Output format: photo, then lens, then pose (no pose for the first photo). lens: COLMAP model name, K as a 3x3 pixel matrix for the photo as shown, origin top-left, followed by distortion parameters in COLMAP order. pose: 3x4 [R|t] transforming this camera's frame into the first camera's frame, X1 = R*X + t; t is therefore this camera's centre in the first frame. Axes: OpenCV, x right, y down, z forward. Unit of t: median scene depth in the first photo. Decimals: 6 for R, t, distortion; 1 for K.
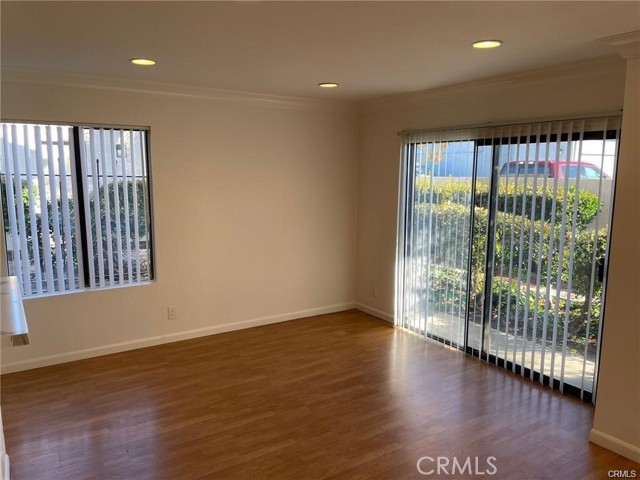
lens RADIAL K [[484.1, 0, 319.5], [0, 484.1, 236.4], [0, 0, 1]] dist [0.149154, -0.183745]
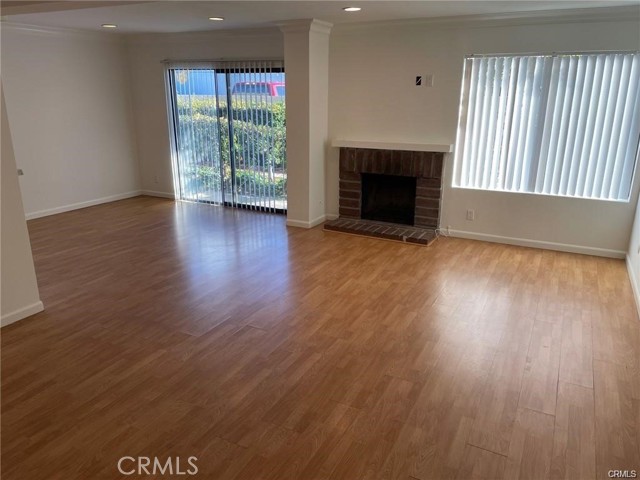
lens RADIAL K [[484.1, 0, 319.5], [0, 484.1, 236.4], [0, 0, 1]] dist [0.149154, -0.183745]
pose [[0.869376, -0.147984, 0.471472, -0.184056], [0.072613, 0.982006, 0.174334, 0.067602], [-0.488787, -0.117327, 0.864478, -0.506895]]
